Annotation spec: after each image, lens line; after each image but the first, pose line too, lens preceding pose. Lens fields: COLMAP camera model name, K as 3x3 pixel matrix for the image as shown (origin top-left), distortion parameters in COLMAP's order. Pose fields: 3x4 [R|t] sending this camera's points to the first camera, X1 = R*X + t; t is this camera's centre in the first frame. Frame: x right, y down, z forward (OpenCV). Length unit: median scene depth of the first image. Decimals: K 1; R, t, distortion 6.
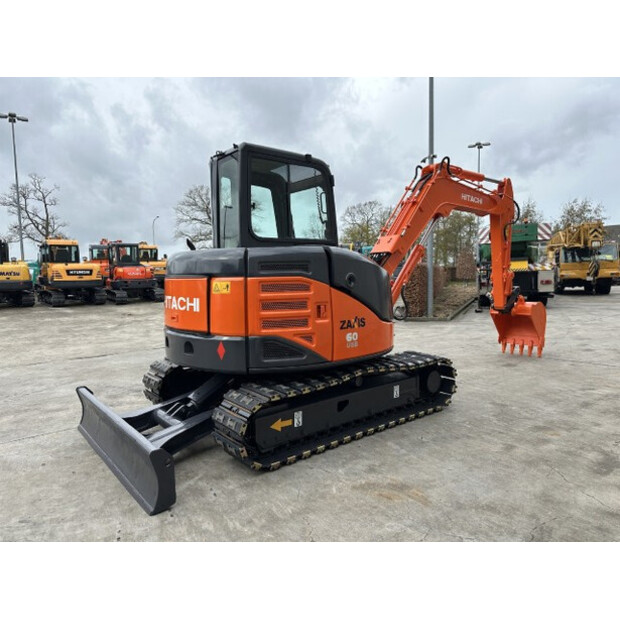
lens RADIAL K [[436.4, 0, 310.0], [0, 436.4, 310.0], [0, 0, 1]] dist [0.029521, -0.030941]
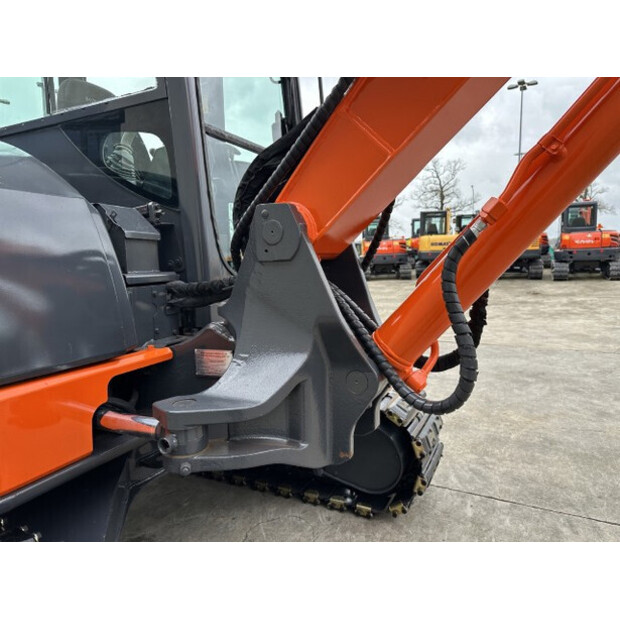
lens RADIAL K [[439.5, 0, 310.0], [0, 439.5, 310.0], [0, 0, 1]] dist [0.002369, -0.001823]
pose [[0.417898, 0.118615, -0.900717, 0.475720], [-0.063402, 0.992831, 0.101329, -0.051861], [0.906279, 0.014762, 0.422422, 1.102328]]
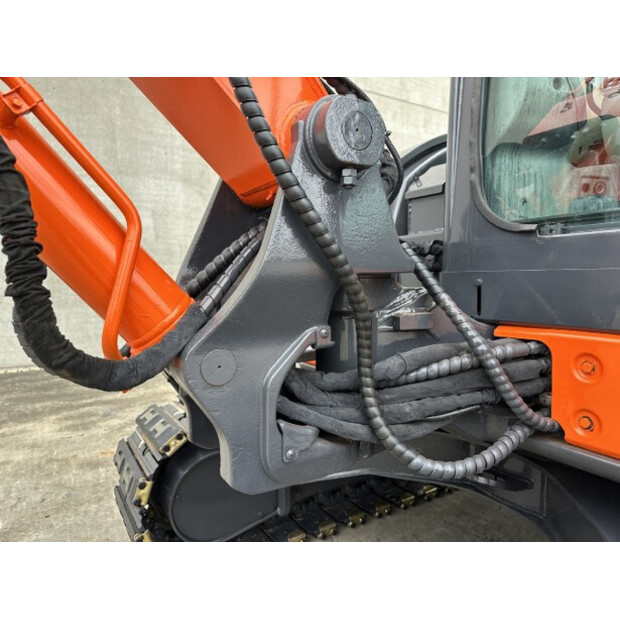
lens RADIAL K [[439.5, 0, 310.0], [0, 439.5, 310.0], [0, 0, 1]] dist [0.002369, -0.001823]
pose [[-0.991386, 0.011564, 0.130459, 0.133494], [0.031008, 0.988499, 0.148015, -0.028789], [-0.127247, 0.150785, -0.980343, 1.453402]]
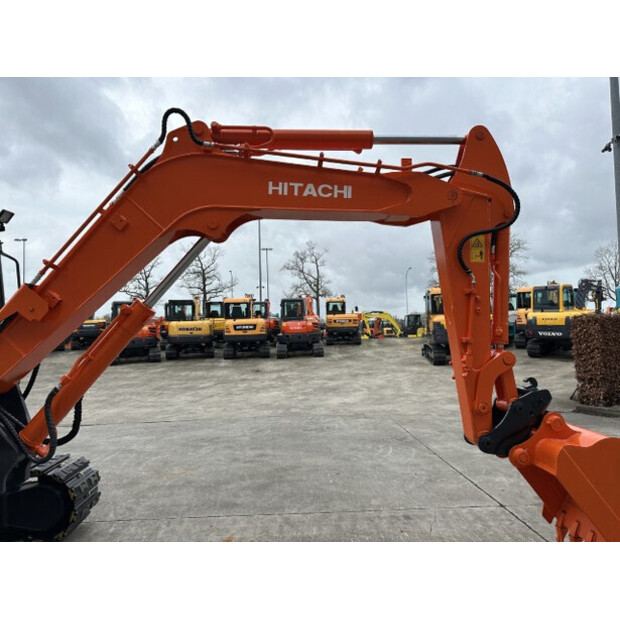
lens RADIAL K [[430.4, 0, 310.0], [0, 430.4, 310.0], [0, 0, 1]] dist [0.073939, -0.094868]
pose [[0.811648, -0.025056, -0.583609, 0.919381], [-0.038455, 0.994621, -0.096182, -0.135578], [0.582880, 0.100508, 0.806318, 0.989766]]
